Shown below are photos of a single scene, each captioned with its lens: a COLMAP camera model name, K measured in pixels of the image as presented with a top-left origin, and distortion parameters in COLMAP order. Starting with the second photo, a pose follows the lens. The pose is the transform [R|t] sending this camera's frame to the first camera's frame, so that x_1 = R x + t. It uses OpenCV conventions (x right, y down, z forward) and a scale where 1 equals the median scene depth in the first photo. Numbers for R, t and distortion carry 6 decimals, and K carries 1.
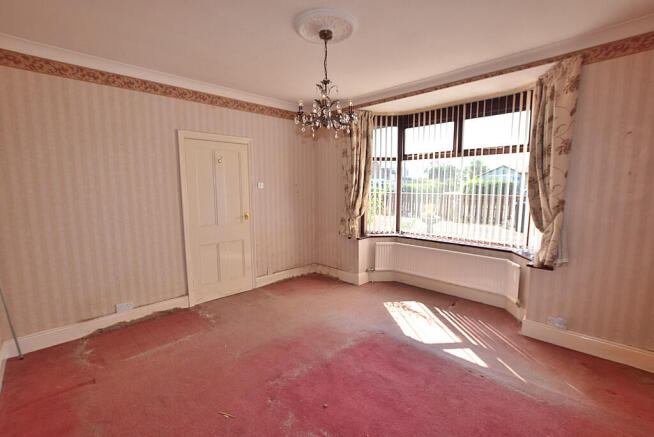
lens RADIAL K [[304.5, 0, 327.0], [0, 304.5, 218.5], [0, 0, 1]] dist [-0.004114, -0.000424]
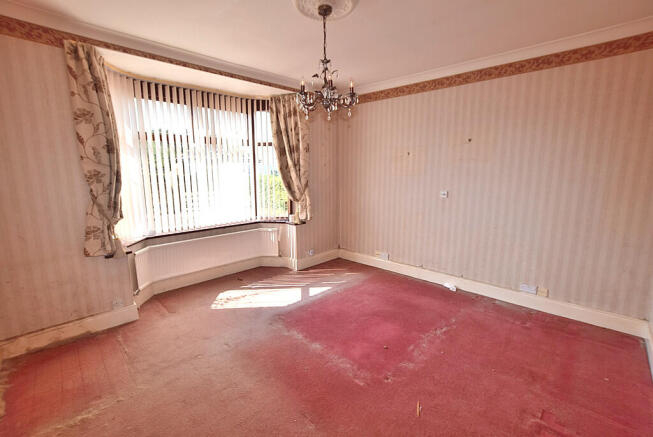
lens RADIAL K [[304.0, 0, 326.5], [0, 304.0, 218.5], [0, 0, 1]] dist [-0.004114, -0.000424]
pose [[-0.027402, -0.151688, 0.988049, -0.746262], [0.111098, 0.981834, 0.153815, -0.081470], [-0.993432, 0.113985, -0.010052, 0.768516]]
